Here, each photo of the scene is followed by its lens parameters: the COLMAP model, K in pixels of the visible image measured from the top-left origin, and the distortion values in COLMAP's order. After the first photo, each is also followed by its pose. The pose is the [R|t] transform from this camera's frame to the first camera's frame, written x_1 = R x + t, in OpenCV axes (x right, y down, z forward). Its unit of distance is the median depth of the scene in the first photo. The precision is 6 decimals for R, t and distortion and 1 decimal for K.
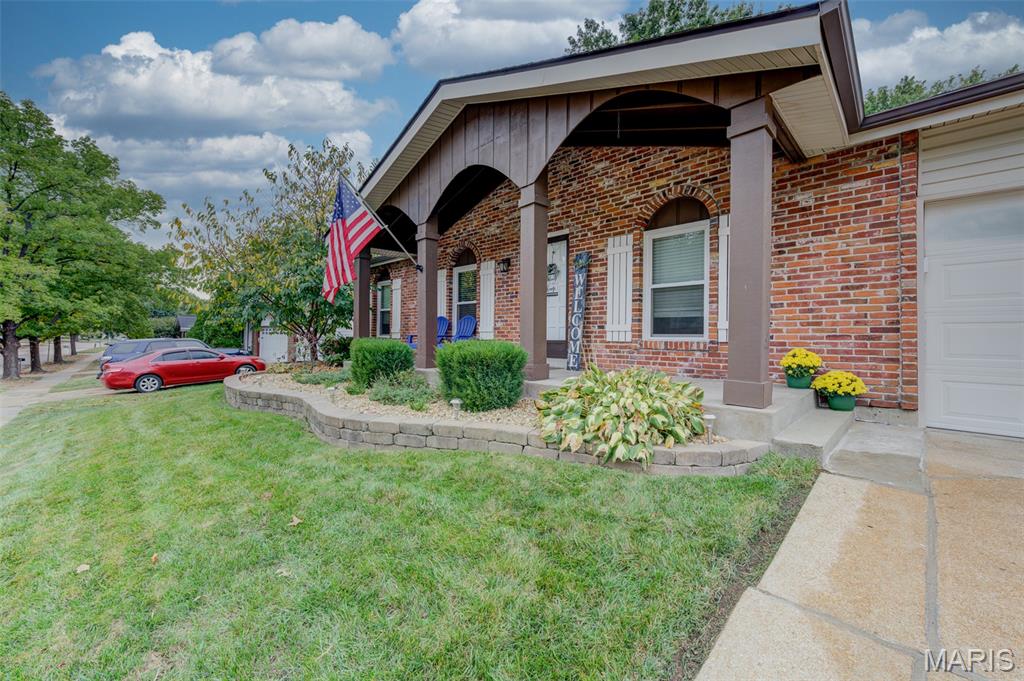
lens RADIAL K [[426.7, 0, 498.4], [0, 426.7, 337.1], [0, 0, 1]] dist [0.003889, 0.000866]
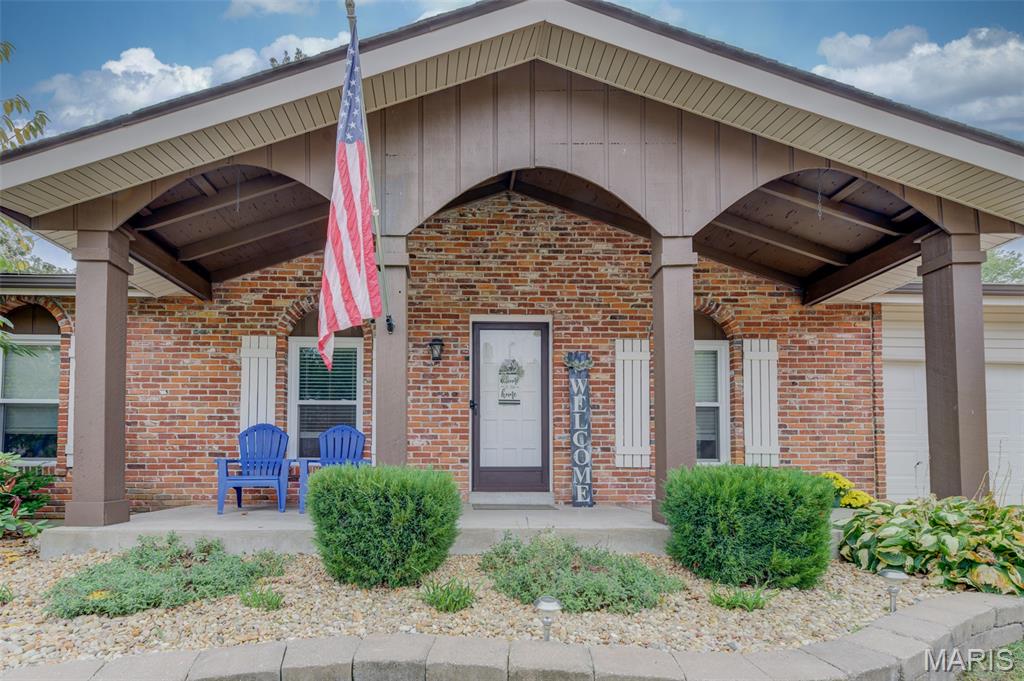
lens RADIAL K [[426.7, 0, 506.4], [0, 426.7, 449.9], [0, 0, 1]] dist [0.003889, 0.000866]
pose [[0.665995, 0.003007, 0.745950, -0.529339], [0.001164, 0.999986, -0.005070, -0.020432], [-0.745955, 0.004245, 0.665983, 0.679680]]
